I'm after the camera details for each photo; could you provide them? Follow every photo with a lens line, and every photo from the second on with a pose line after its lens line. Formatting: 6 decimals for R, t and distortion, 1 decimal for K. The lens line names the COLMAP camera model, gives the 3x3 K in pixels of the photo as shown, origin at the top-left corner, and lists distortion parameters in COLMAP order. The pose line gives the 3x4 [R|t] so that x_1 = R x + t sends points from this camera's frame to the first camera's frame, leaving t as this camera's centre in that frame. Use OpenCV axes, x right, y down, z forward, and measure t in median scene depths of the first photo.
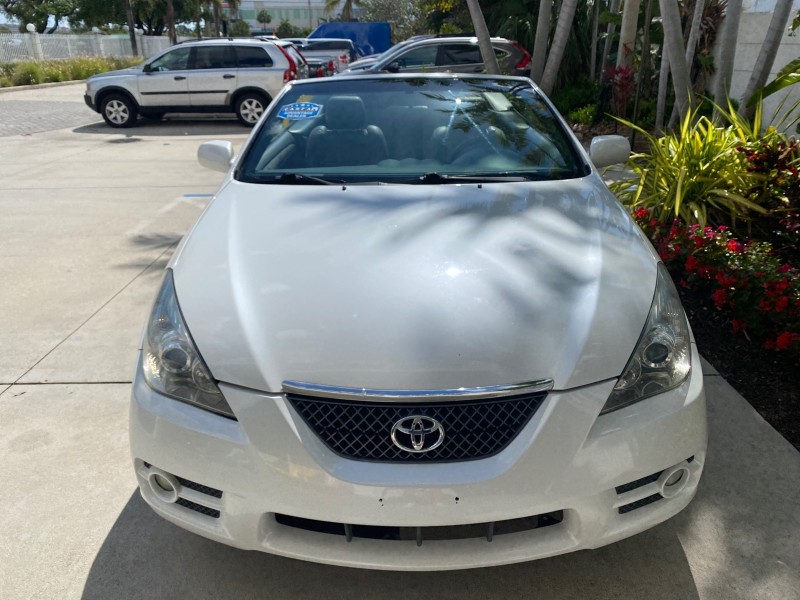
lens RADIAL K [[618.2, 0, 399.6], [0, 618.2, 294.8], [0, 0, 1]] dist [0.000789, -0.004948]
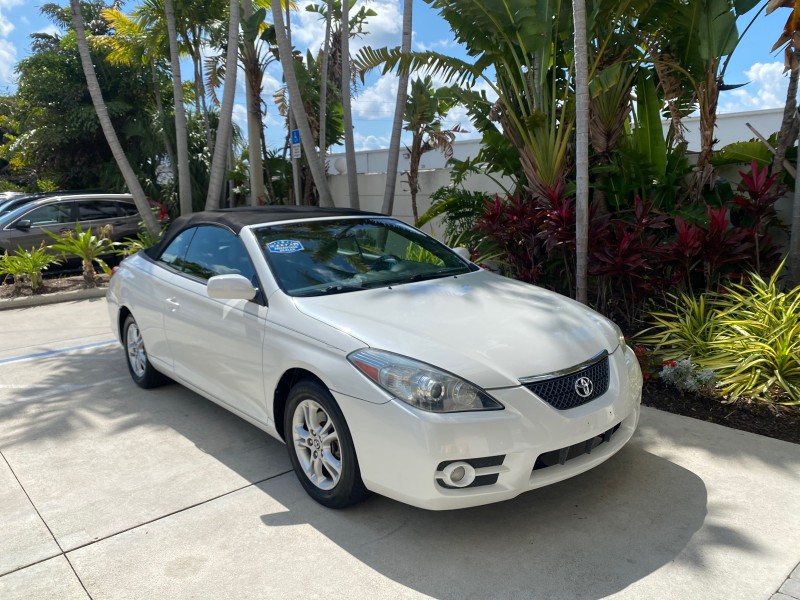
lens RADIAL K [[618.2, 0, 392.8], [0, 618.2, 286.0], [0, 0, 1]] dist [0.000789, -0.004948]
pose [[0.774168, -0.107364, 0.623808, -0.515180], [0.255340, 0.954738, -0.152566, 0.023549], [-0.579193, 0.277394, 0.766543, -0.062007]]
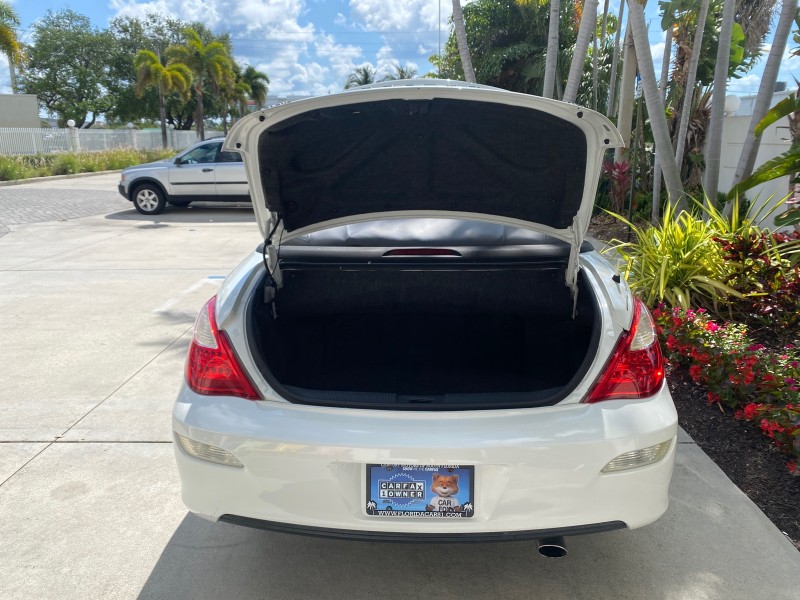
lens RADIAL K [[618.2, 0, 400.3], [0, 618.2, 285.6], [0, 0, 1]] dist [0.000789, -0.004948]
pose [[0.999753, 0.009541, -0.020093, 0.011518], [-0.012449, 0.988614, -0.149956, 0.016511], [0.018433, 0.150169, 0.988489, -0.084731]]
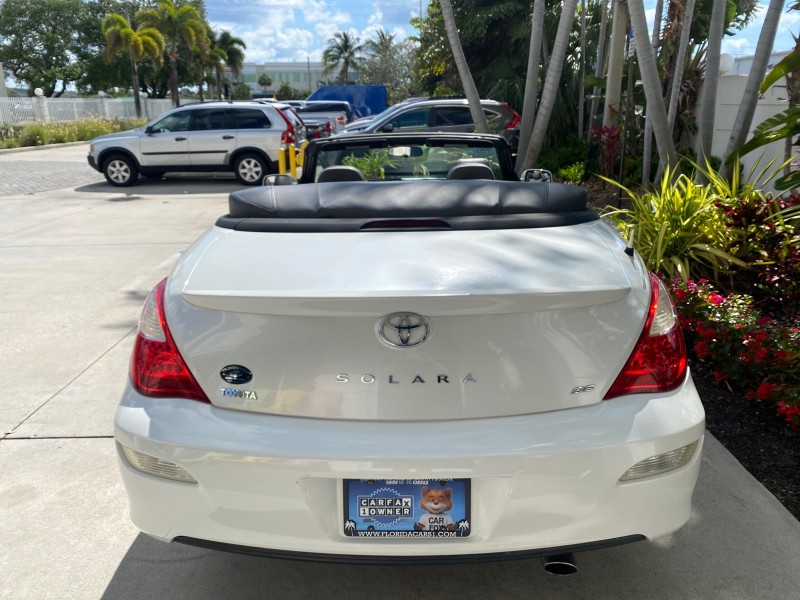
lens RADIAL K [[618.2, 0, 397.4], [0, 618.2, 293.9], [0, 0, 1]] dist [0.000789, -0.004948]
pose [[0.999987, -0.005001, 0.000661, 0.012687], [0.005039, 0.996038, -0.088781, 0.000833], [-0.000214, 0.088783, 0.996051, -0.016239]]
